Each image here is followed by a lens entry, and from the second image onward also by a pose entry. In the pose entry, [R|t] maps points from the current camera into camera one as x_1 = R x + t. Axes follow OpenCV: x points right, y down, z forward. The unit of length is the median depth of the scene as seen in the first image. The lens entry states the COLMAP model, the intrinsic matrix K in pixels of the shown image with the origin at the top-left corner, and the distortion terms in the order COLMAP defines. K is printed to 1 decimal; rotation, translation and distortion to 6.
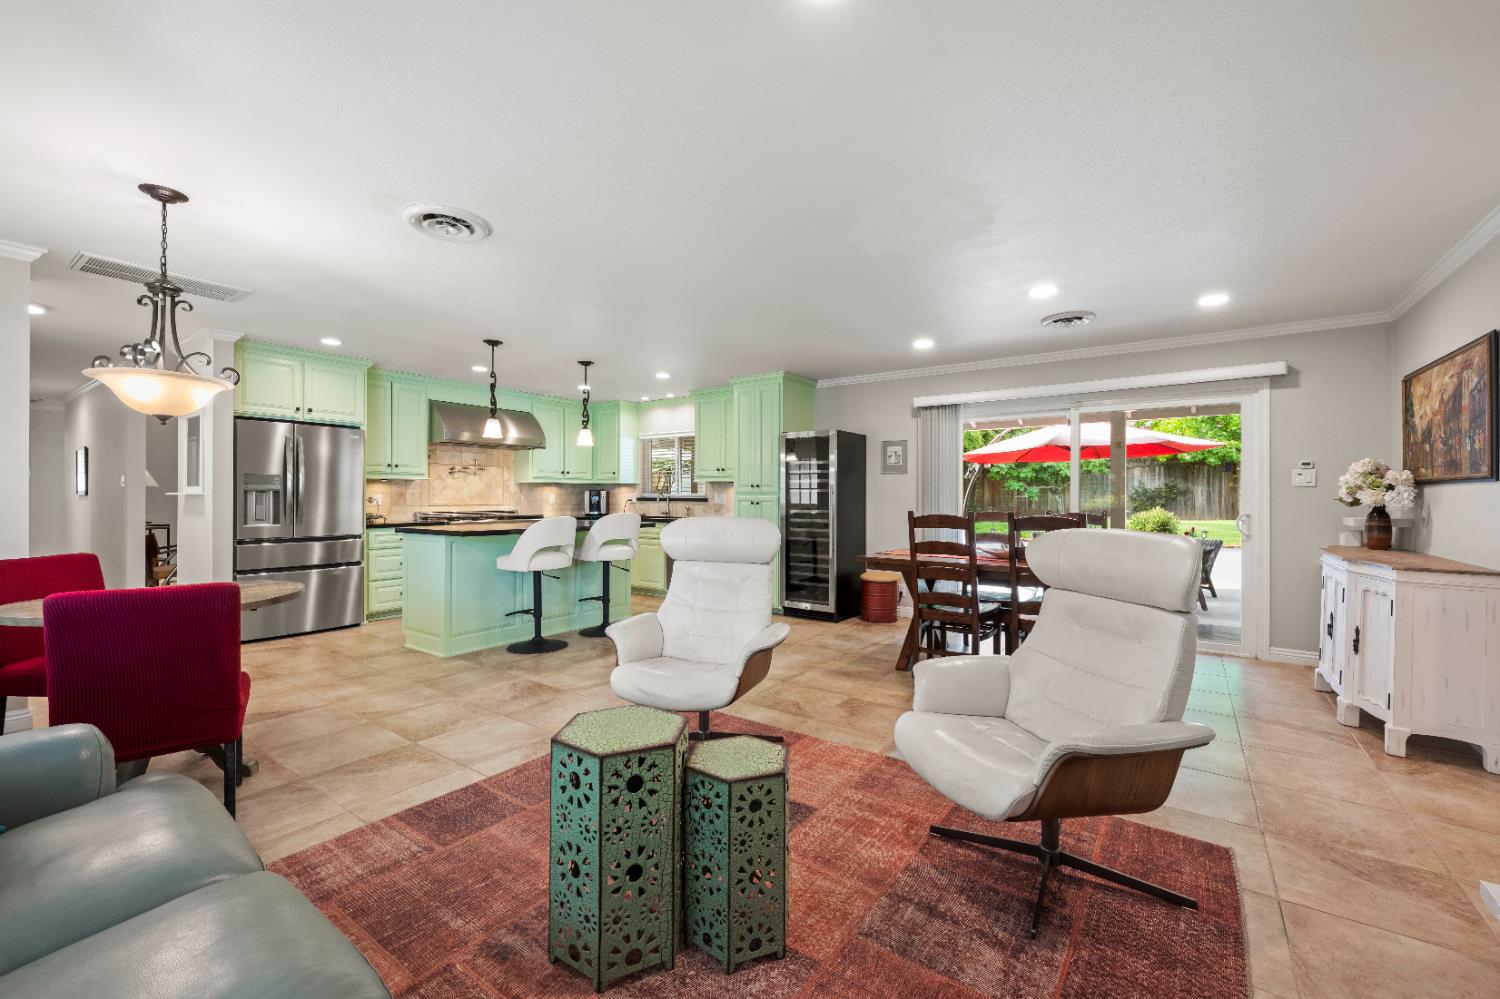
lens RADIAL K [[606.5, 0, 750.5], [0, 606.5, 492.3], [0, 0, 1]] dist [0.000120, -0.000459]
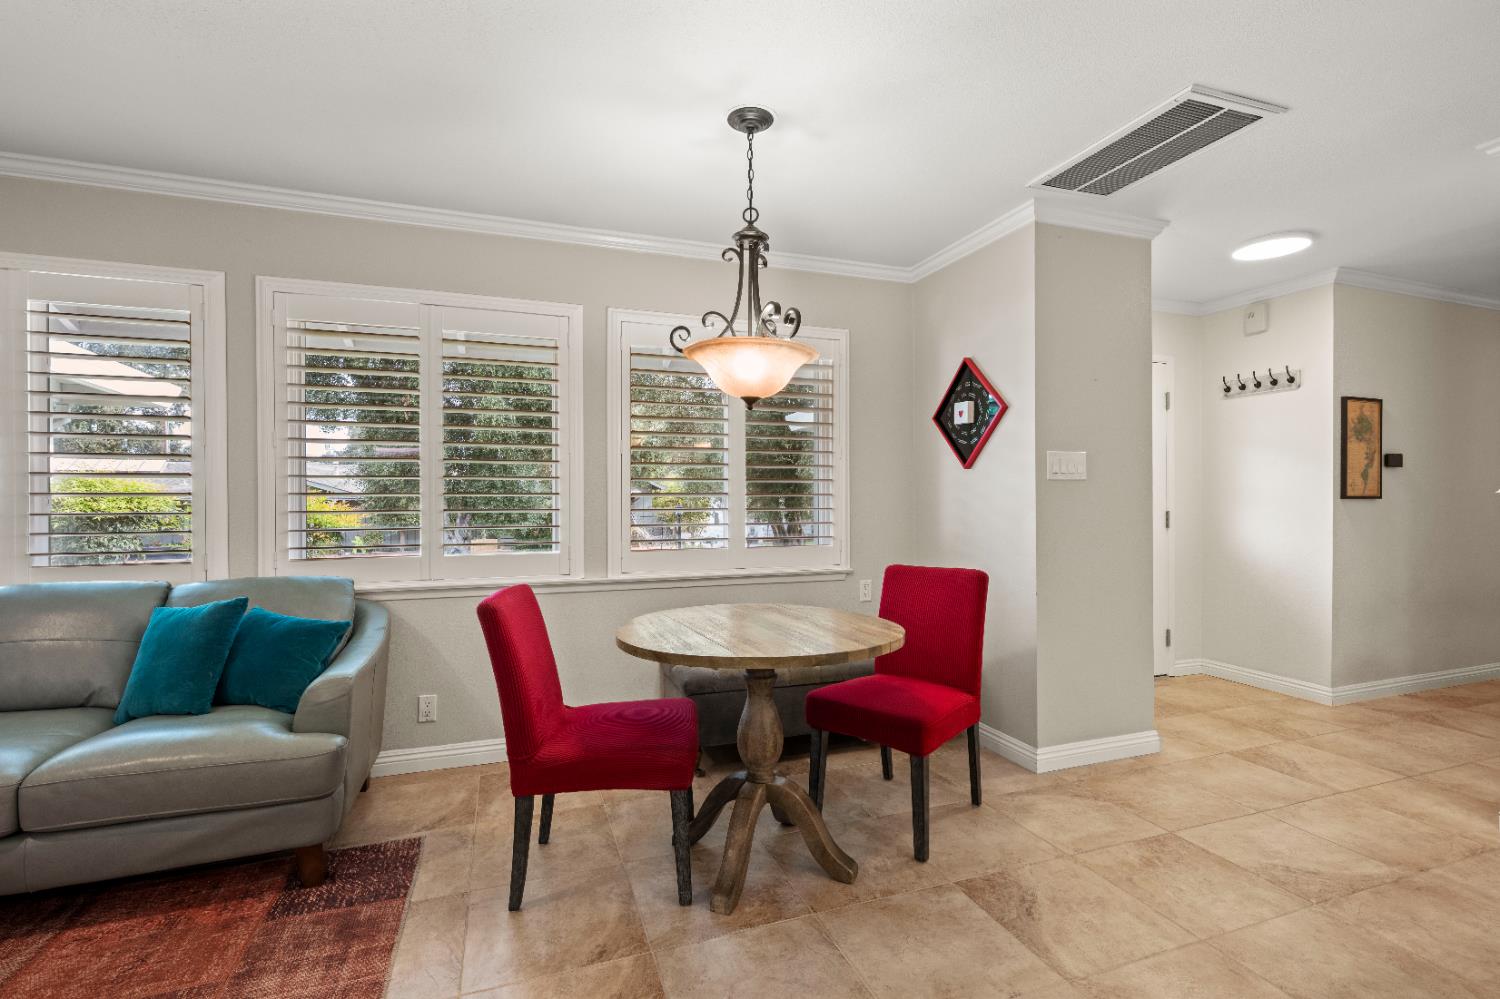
lens RADIAL K [[685.7, 0, 752.1], [0, 685.7, 499.6], [0, 0, 1]] dist [-0.002253, 0.000446]
pose [[-0.566670, 0.000909, -0.823944, -0.097538], [0.009155, 0.999945, -0.005193, 0.005070], [0.823894, -0.010485, -0.566647, 0.661840]]
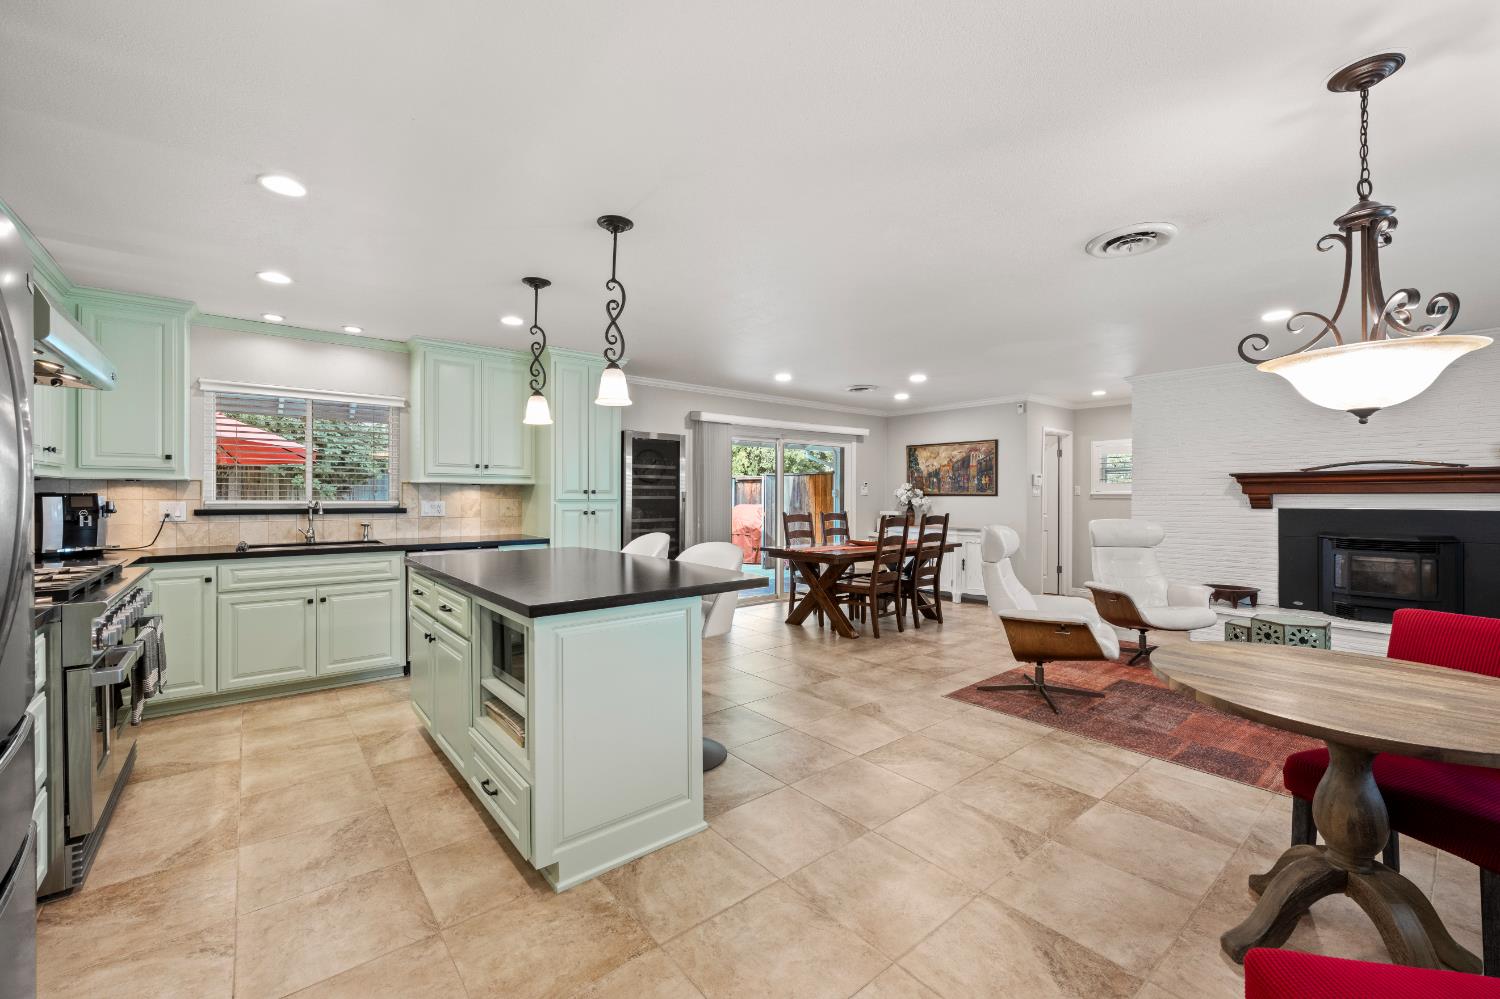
lens RADIAL K [[606.5, 0, 752.3], [0, 606.5, 495.3], [0, 0, 1]] dist [0.000120, -0.000459]
pose [[0.259189, -0.003418, 0.965821, -0.779076], [-0.008521, 0.999947, 0.005825, -0.013426], [-0.965789, -0.009740, 0.259146, 0.644319]]
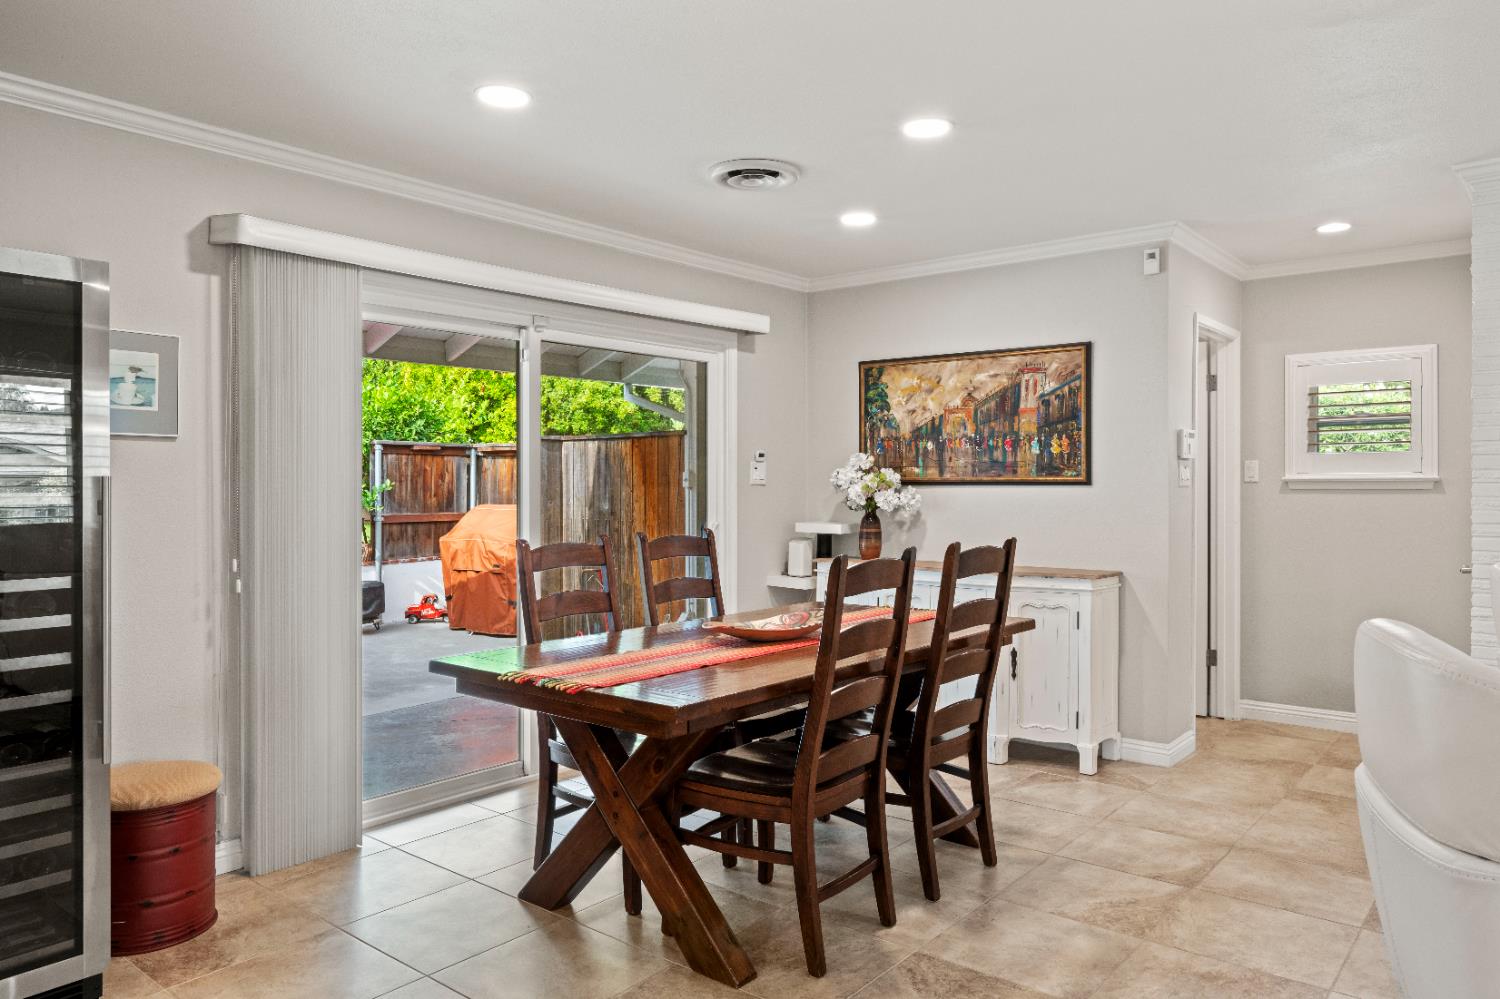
lens RADIAL K [[1016.1, 0, 751.9], [0, 1016.1, 487.9], [0, 0, 1]] dist [-0.002591, 0.000539]
pose [[0.070403, -0.009755, 0.997471, -0.275492], [-0.005134, 0.999935, 0.010141, -0.013859], [-0.997505, -0.005835, 0.070349, 0.698733]]
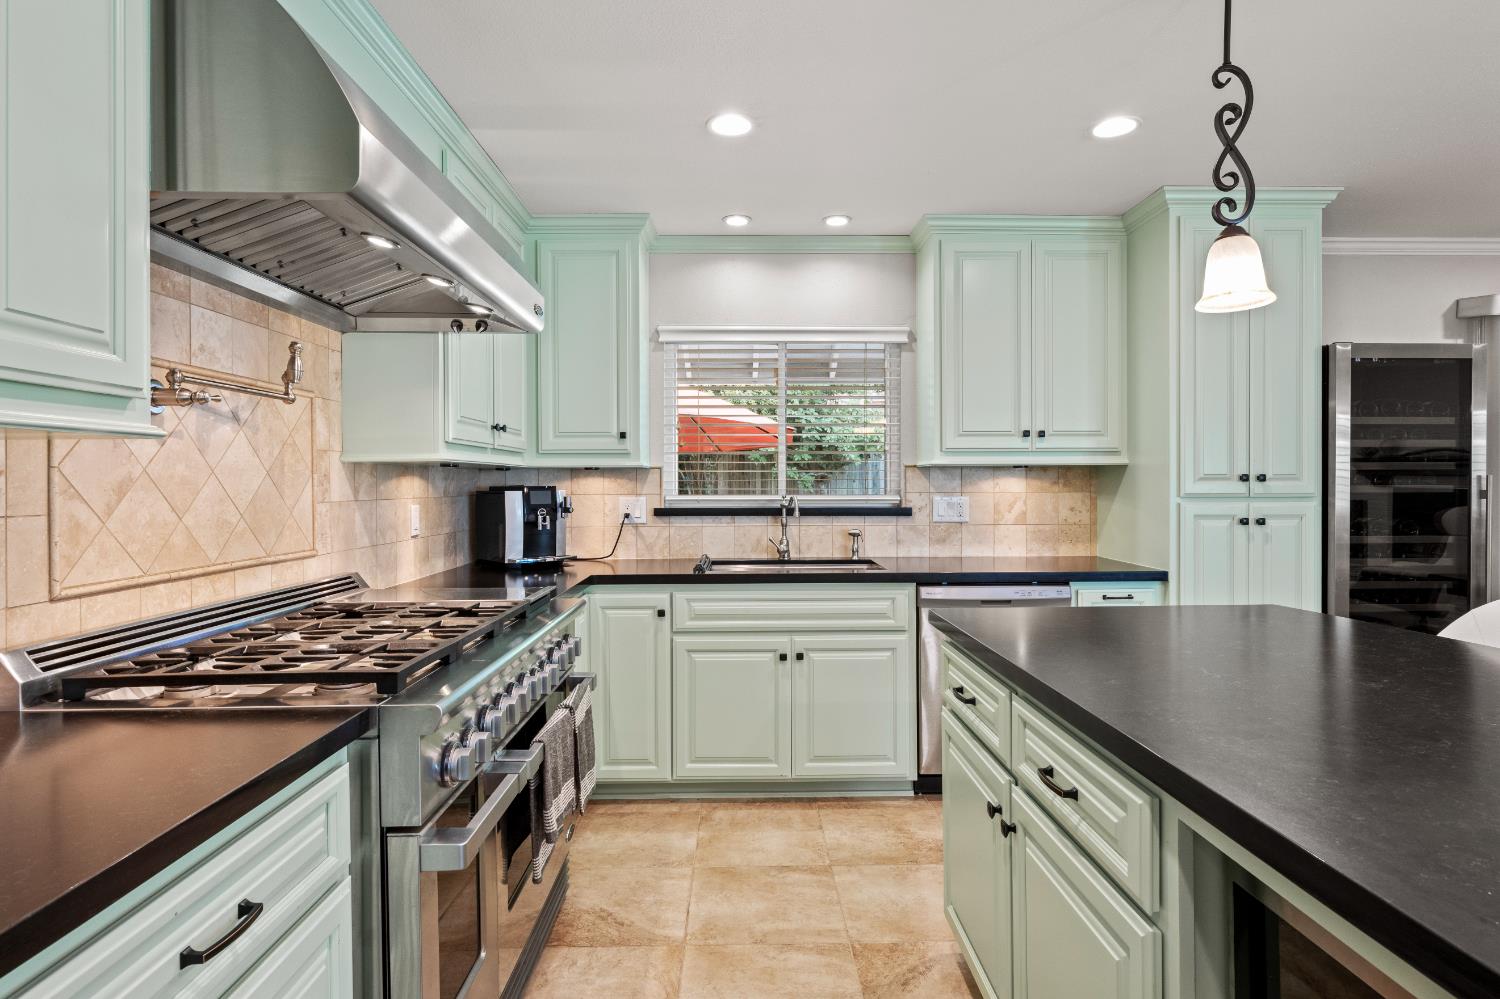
lens RADIAL K [[808.6, 0, 755.2], [0, 808.6, 487.9], [0, 0, 1]] dist [-0.004035, 0.000763]
pose [[0.804788, -0.008715, 0.593499, -0.603320], [0.002342, 0.999931, 0.011507, -0.011695], [-0.593558, -0.007871, 0.804753, 0.853254]]
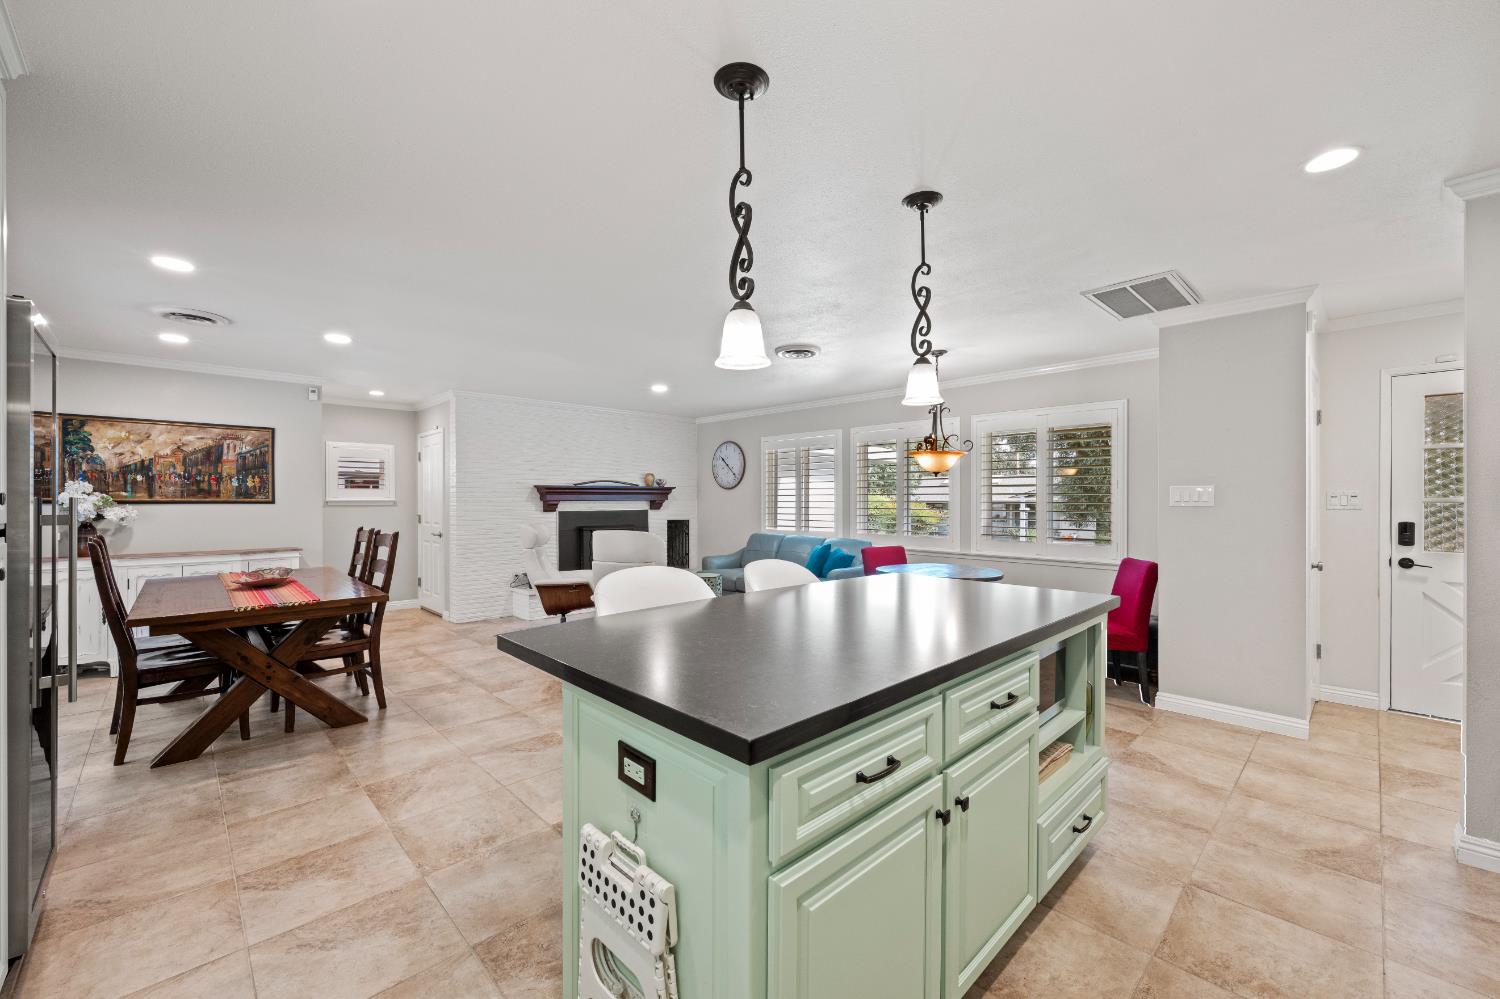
lens RADIAL K [[606.5, 0, 754.1], [0, 606.5, 504.1], [0, 0, 1]] dist [0.000120, -0.000459]
pose [[-0.983671, -0.004722, 0.179913, -0.329357], [-0.005039, 0.999986, -0.001302, -0.010757], [-0.179904, -0.002188, -0.983682, 1.282010]]
